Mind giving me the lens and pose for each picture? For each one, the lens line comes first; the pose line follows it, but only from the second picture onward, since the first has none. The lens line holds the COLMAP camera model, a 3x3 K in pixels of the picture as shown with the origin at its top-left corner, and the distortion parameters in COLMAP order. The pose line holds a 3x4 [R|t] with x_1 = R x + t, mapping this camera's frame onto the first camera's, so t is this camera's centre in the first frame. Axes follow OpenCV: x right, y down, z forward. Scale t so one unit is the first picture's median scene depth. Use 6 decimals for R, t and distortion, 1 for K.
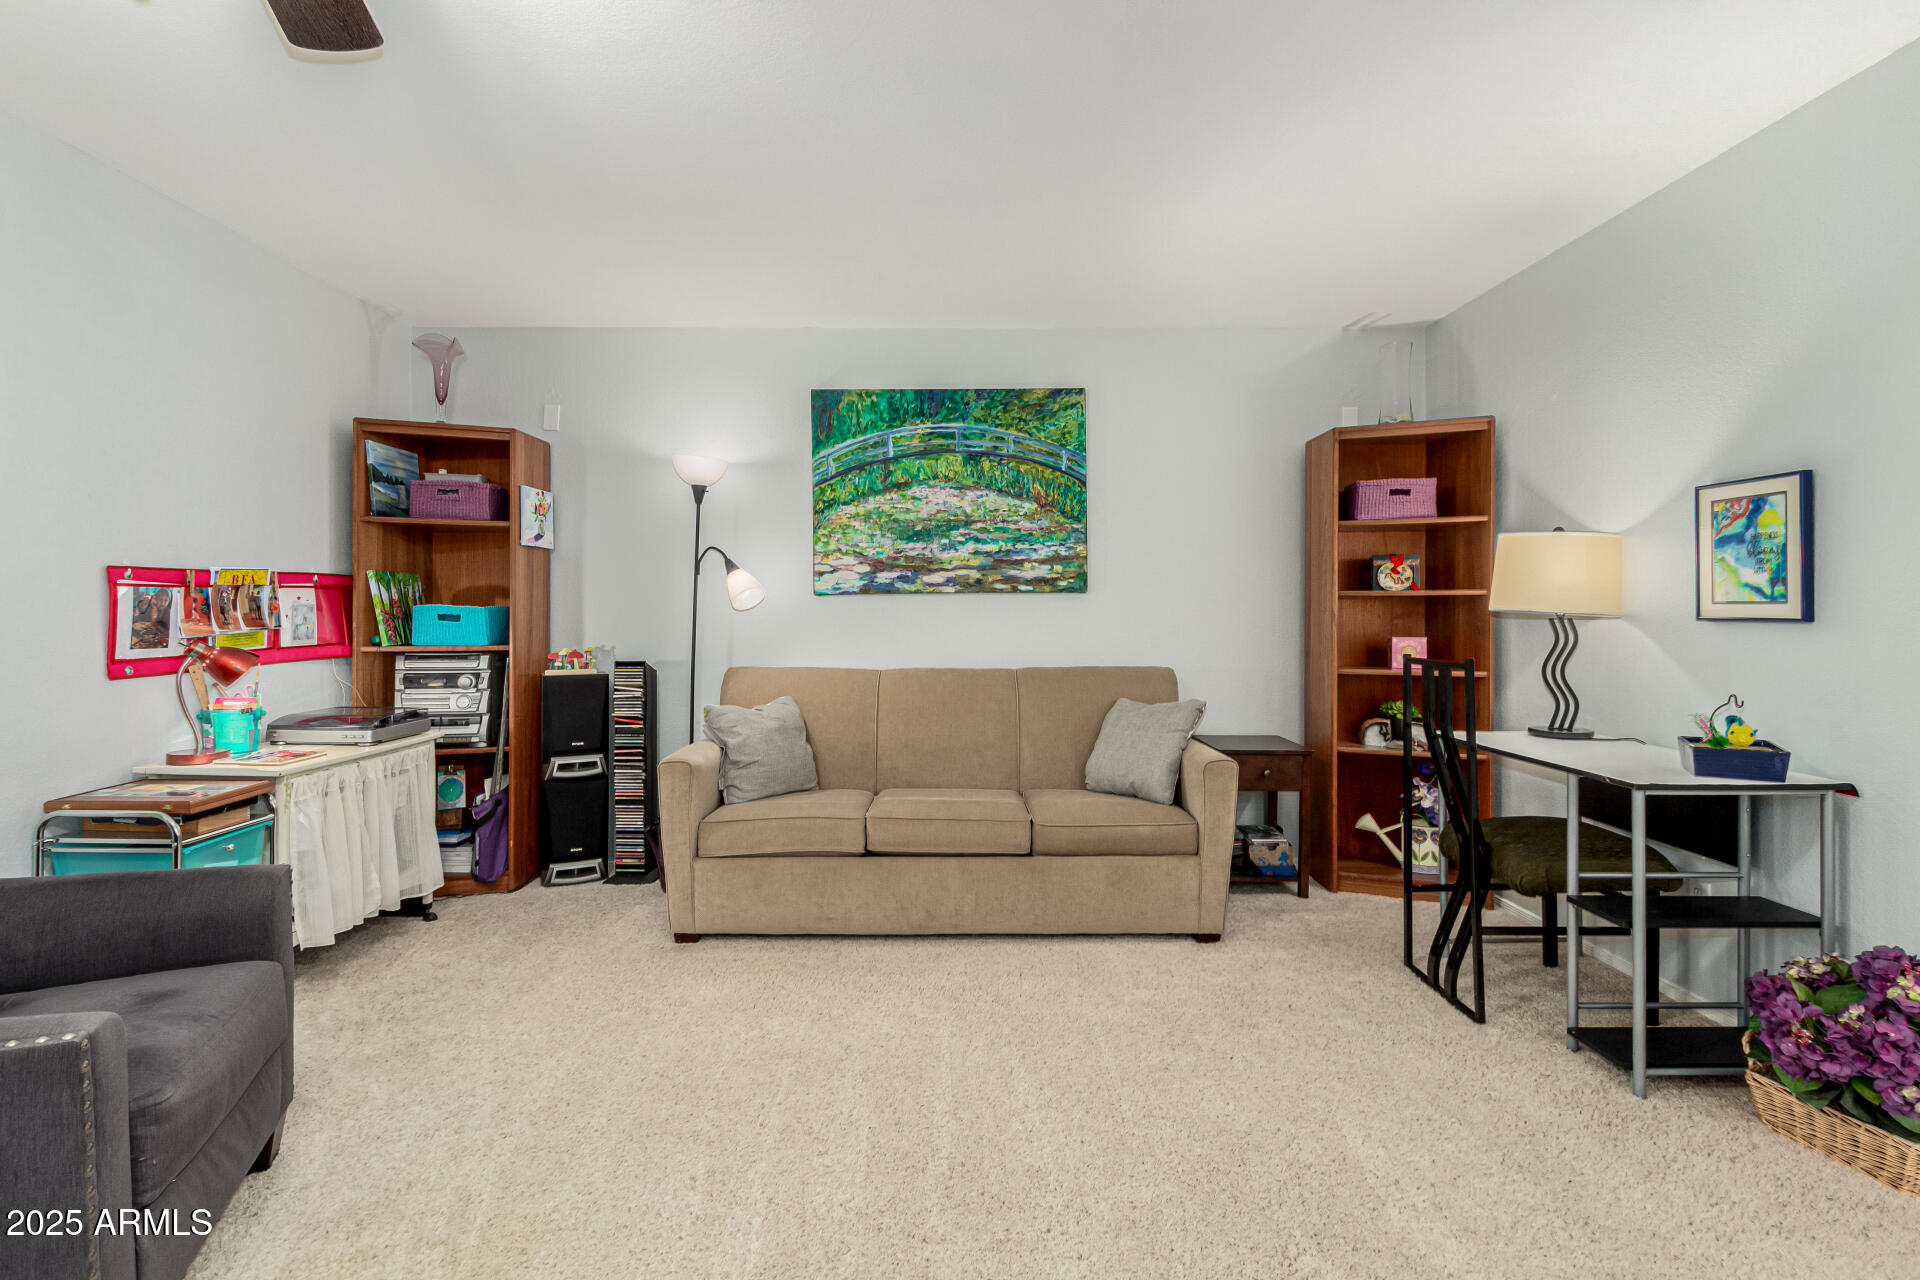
lens RADIAL K [[888.6, 0, 960.1], [0, 888.6, 617.9], [0, 0, 1]] dist [0.000723, 0.000007]
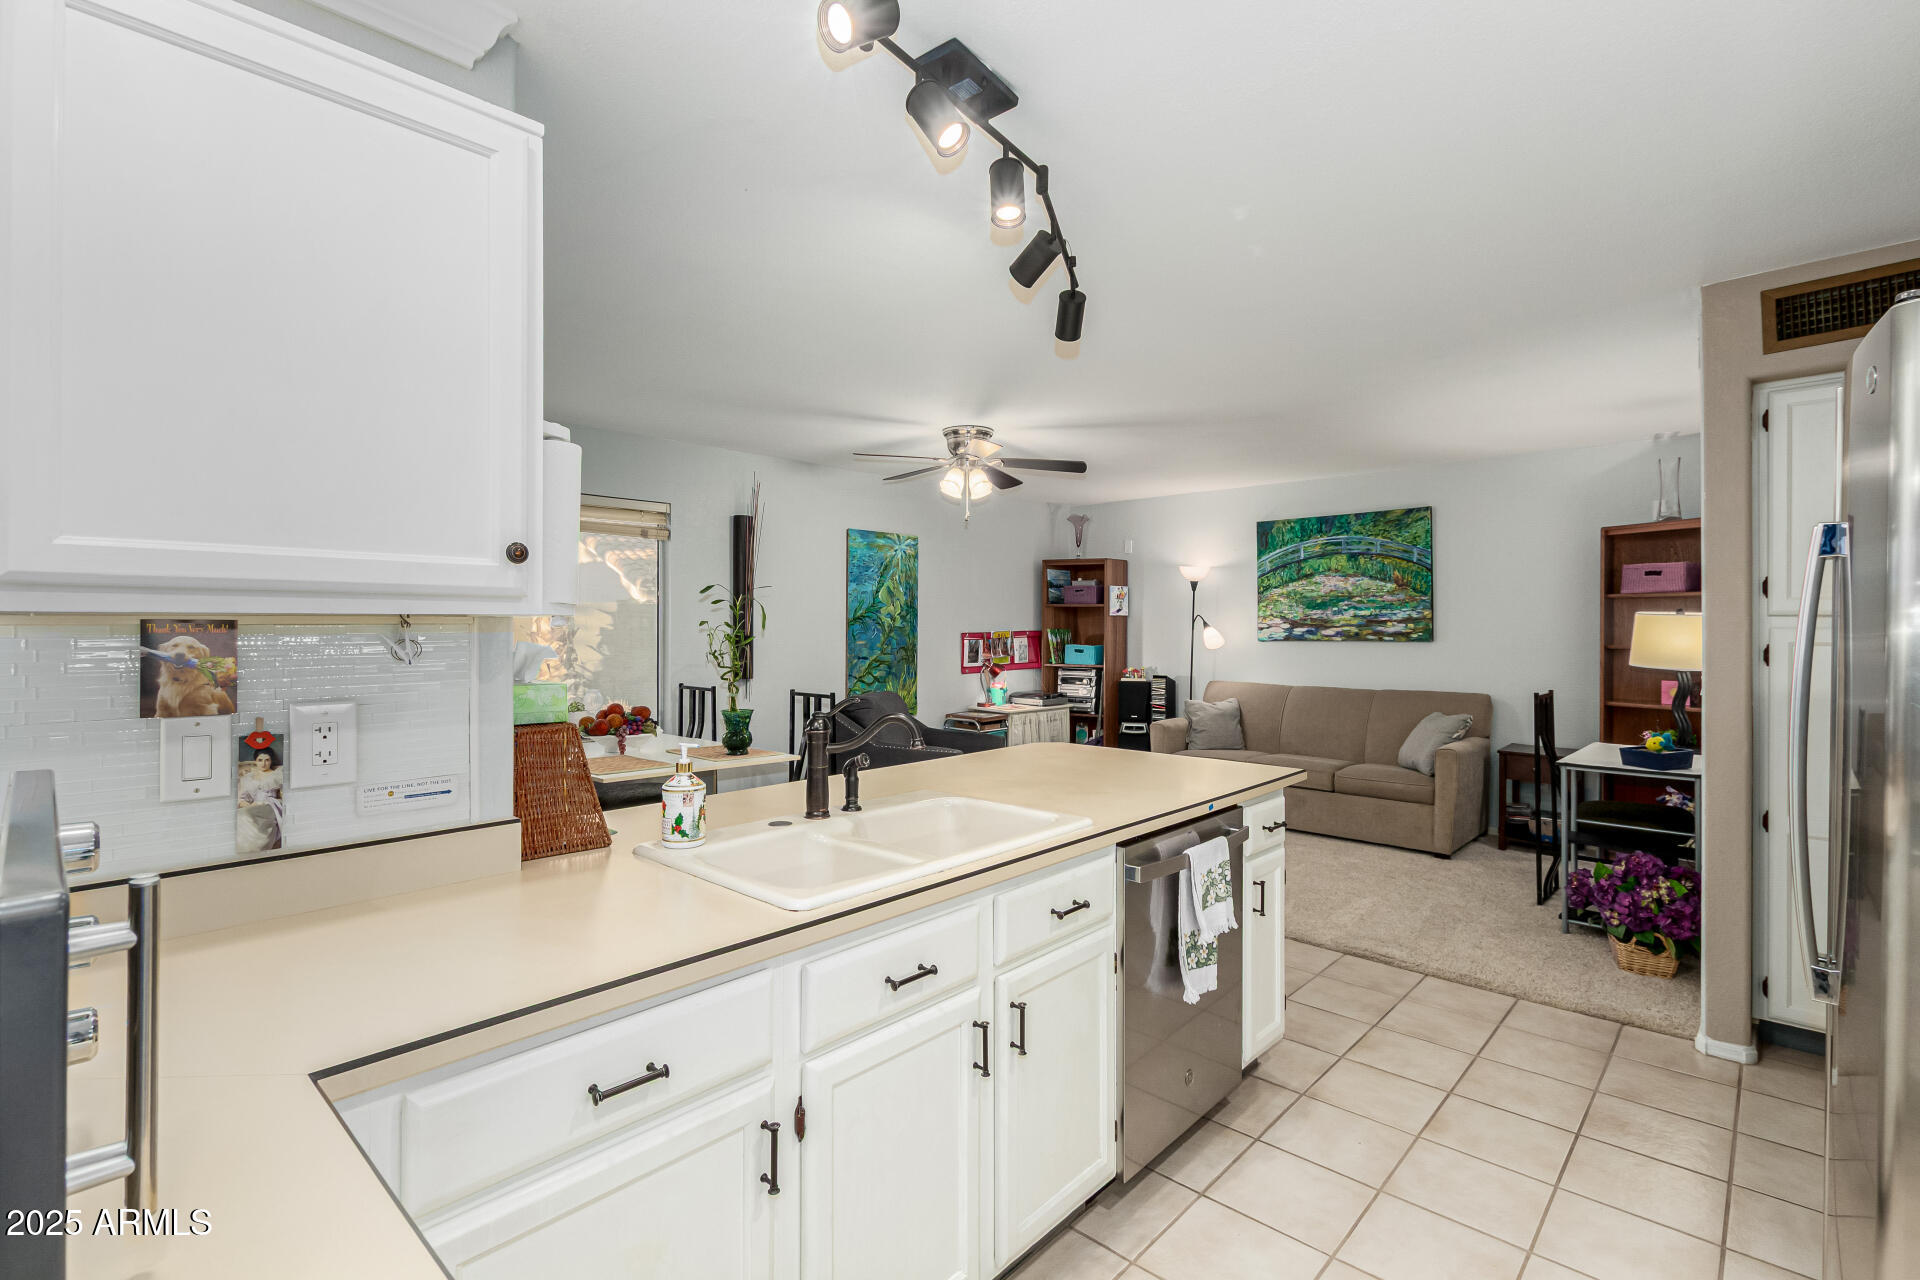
lens RADIAL K [[888.6, 0, 960.1], [0, 888.6, 617.9], [0, 0, 1]] dist [0.000723, 0.000007]
pose [[0.722006, -0.004344, -0.691873, 0.632505], [-0.007214, 0.999879, -0.013806, -0.044409], [0.691849, 0.014959, 0.721887, -0.665712]]
